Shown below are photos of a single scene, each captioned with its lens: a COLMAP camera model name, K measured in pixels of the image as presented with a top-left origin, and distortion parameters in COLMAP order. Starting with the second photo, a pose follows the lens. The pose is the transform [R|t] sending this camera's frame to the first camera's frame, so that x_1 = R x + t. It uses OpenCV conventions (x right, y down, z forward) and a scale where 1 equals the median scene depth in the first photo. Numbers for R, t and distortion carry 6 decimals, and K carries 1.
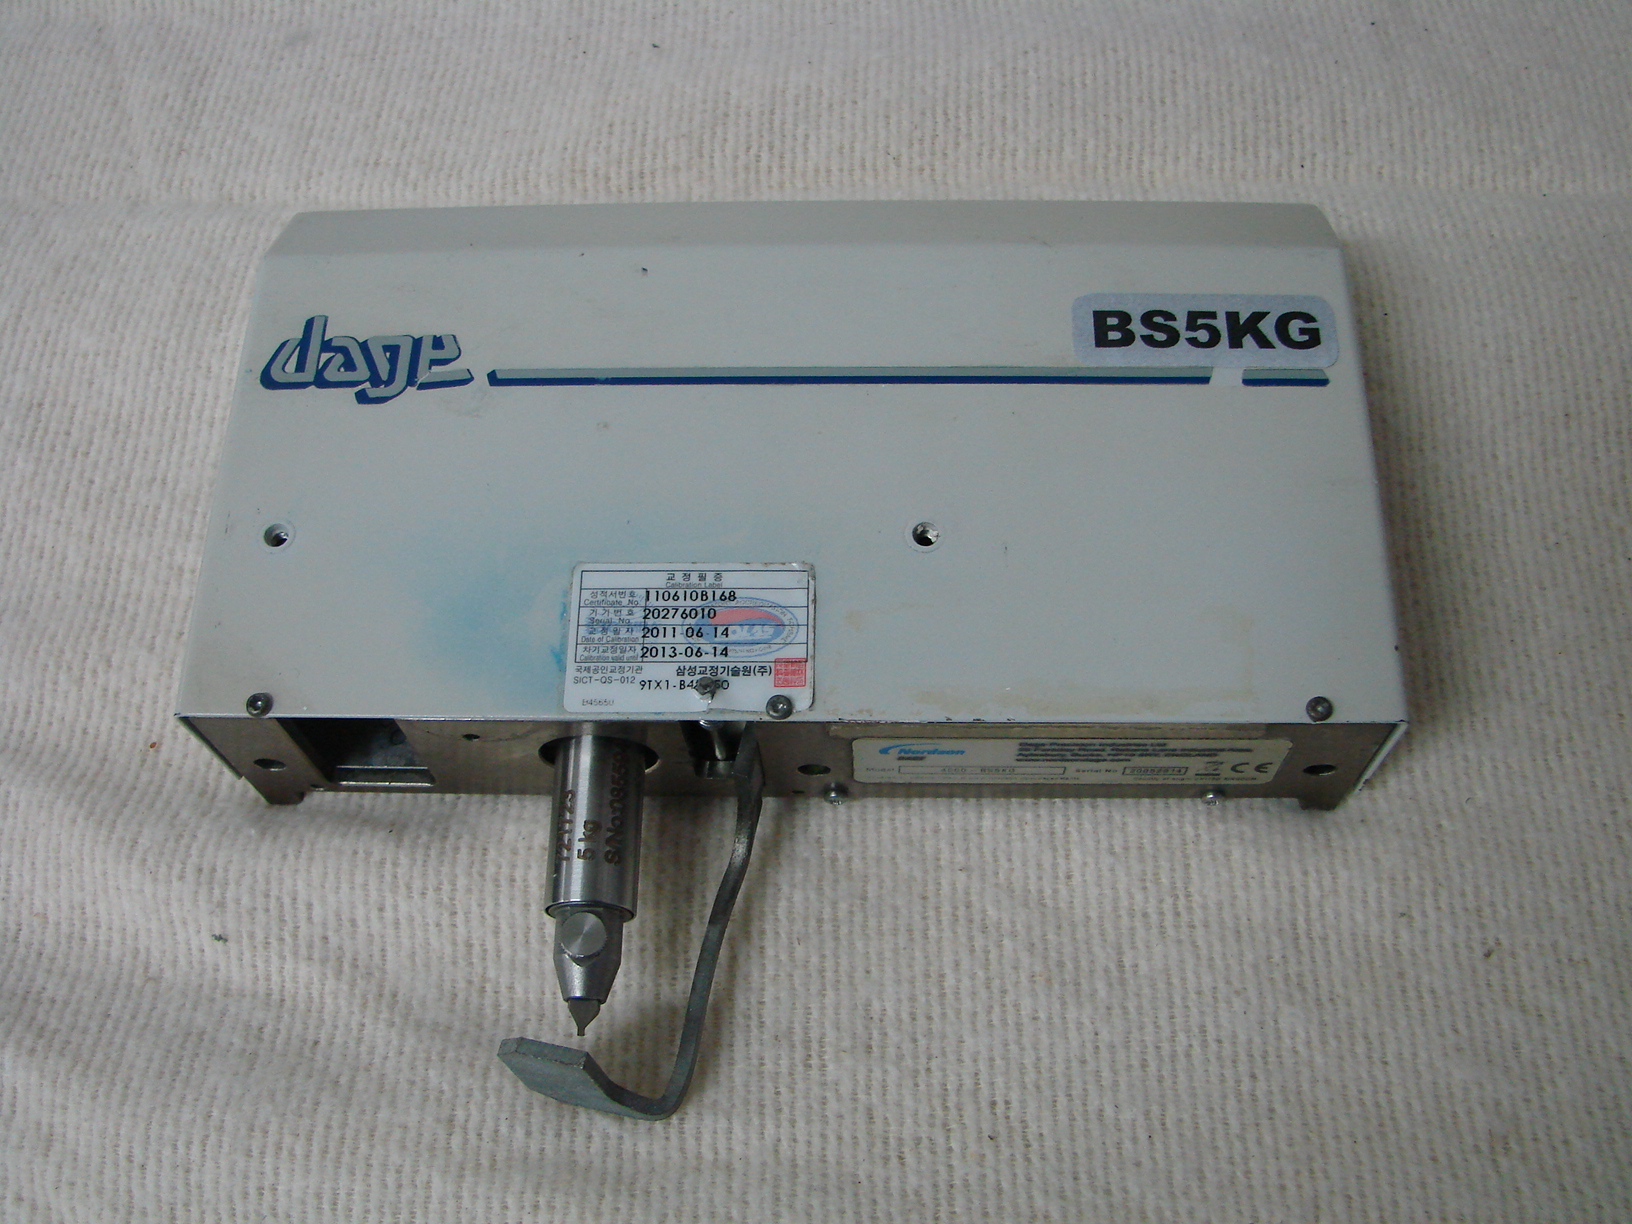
lens RADIAL K [[1751.5, 0, 814.7], [0, 1751.5, 611.7], [0, 0, 1]] dist [-0.161354, 0.000000]
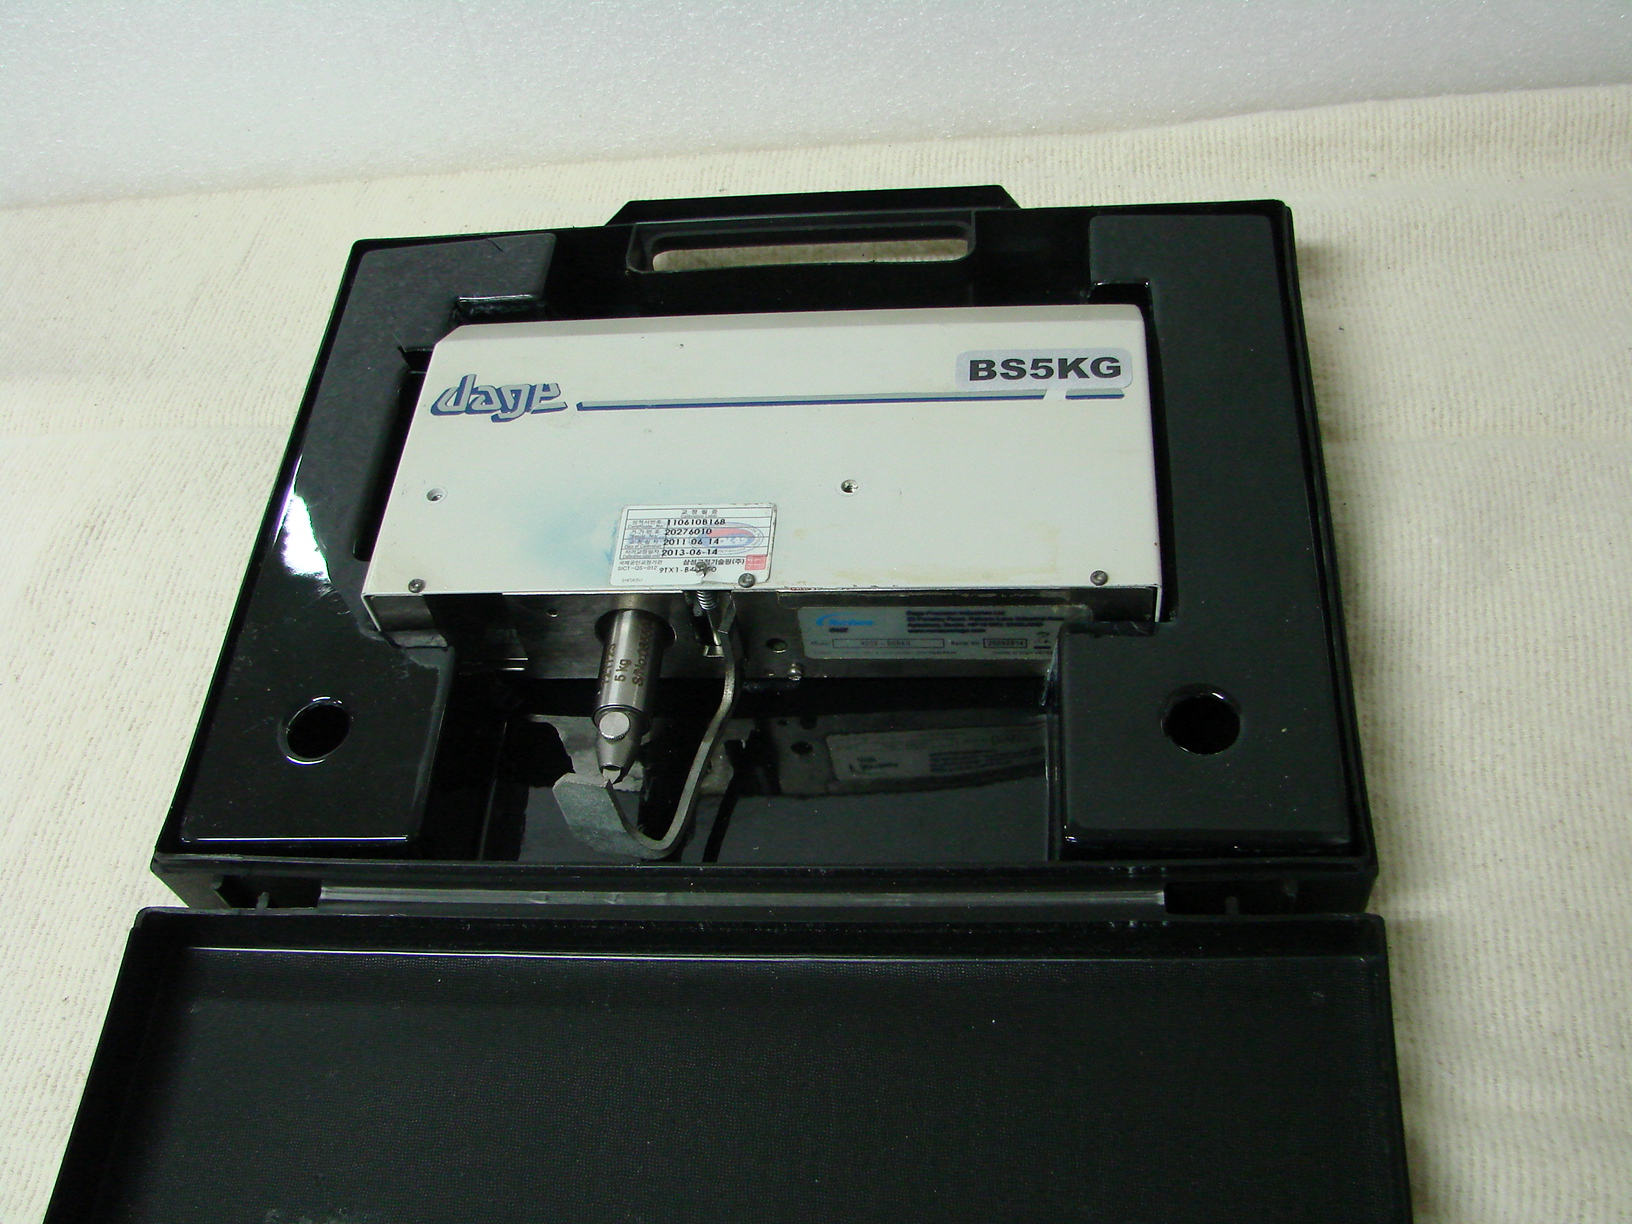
lens RADIAL K [[1751.5, 0, 814.0], [0, 1751.5, 609.7], [0, 0, 1]] dist [-0.161354, 0.000000]
pose [[0.996177, -0.001582, -0.087344, 0.162632], [-0.017593, 0.975718, -0.218323, 0.389290], [0.085569, 0.219025, 0.971960, -0.464628]]
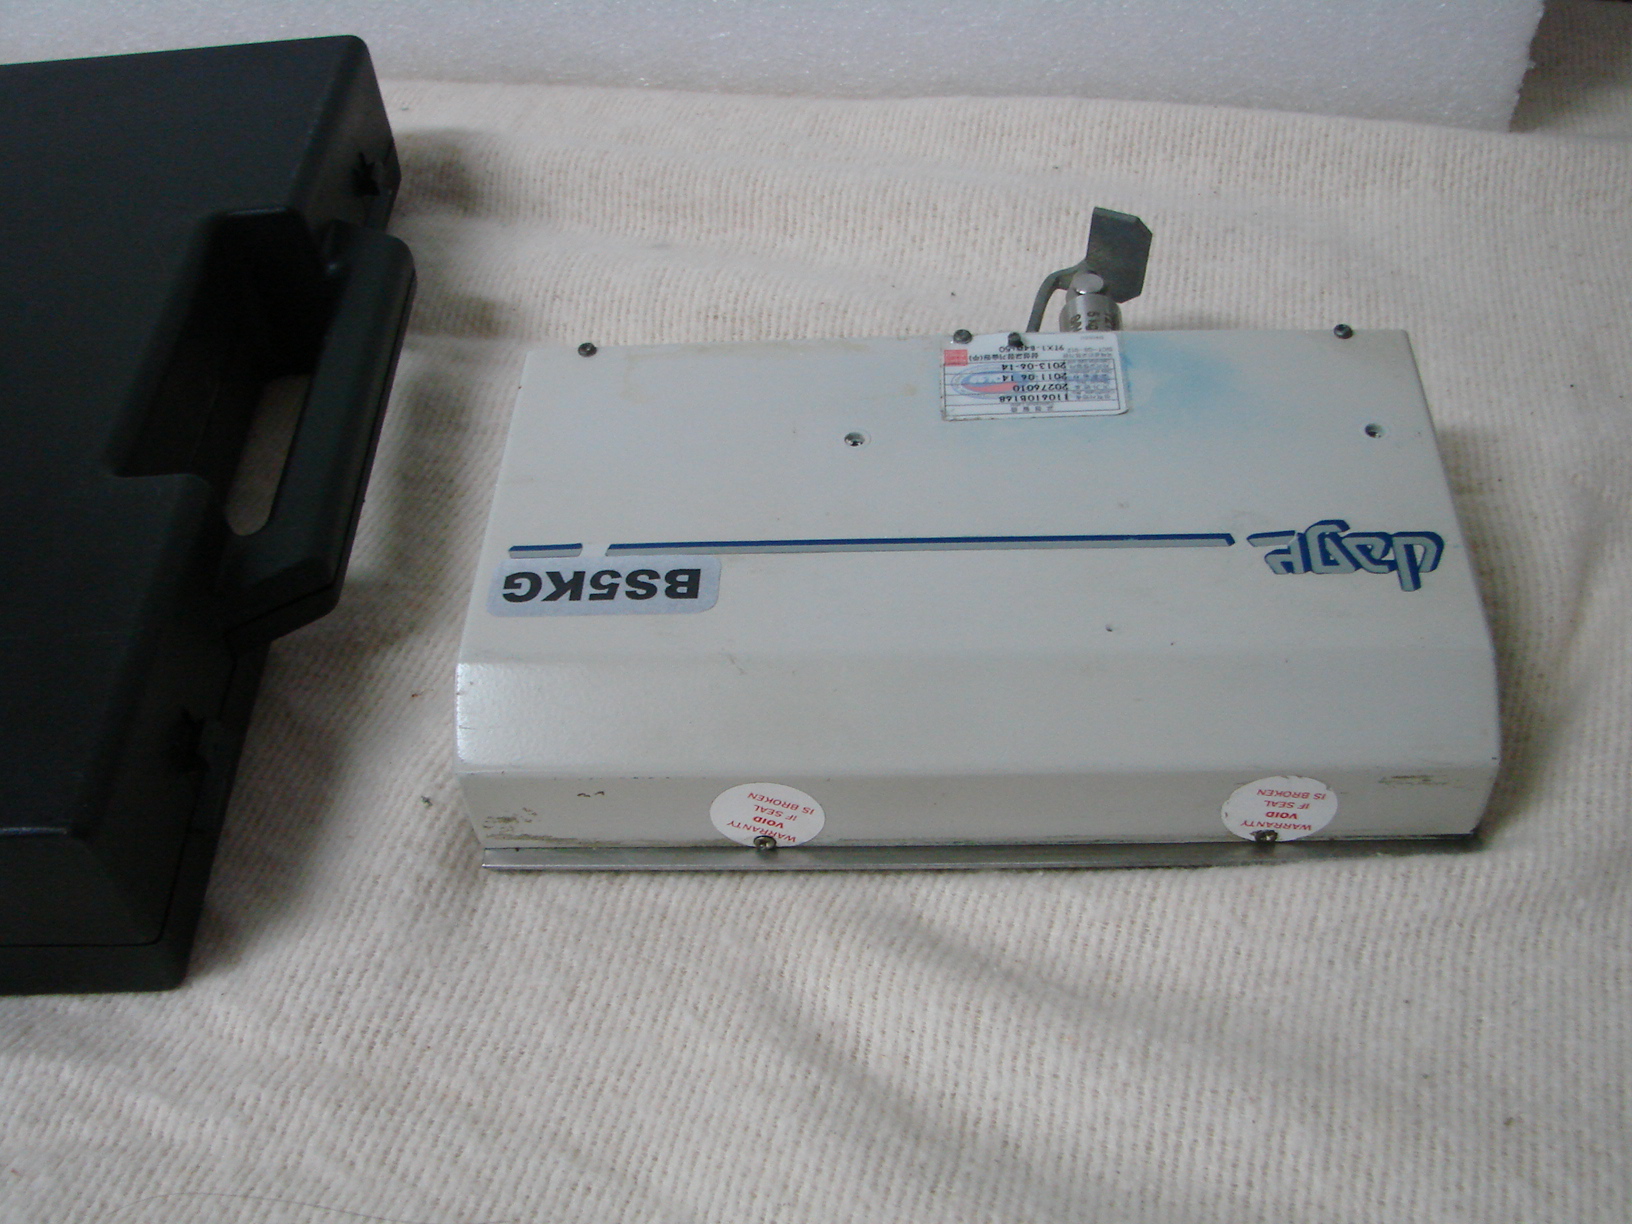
lens RADIAL K [[1751.5, 0, 818.7], [0, 1751.5, 614.4], [0, 0, 1]] dist [-0.161354, 0.000000]
pose [[-0.993696, 0.055861, 0.097198, -0.027238], [0.066541, -0.403876, 0.912391, -1.244485], [0.090223, 0.913107, 0.397613, 0.588694]]
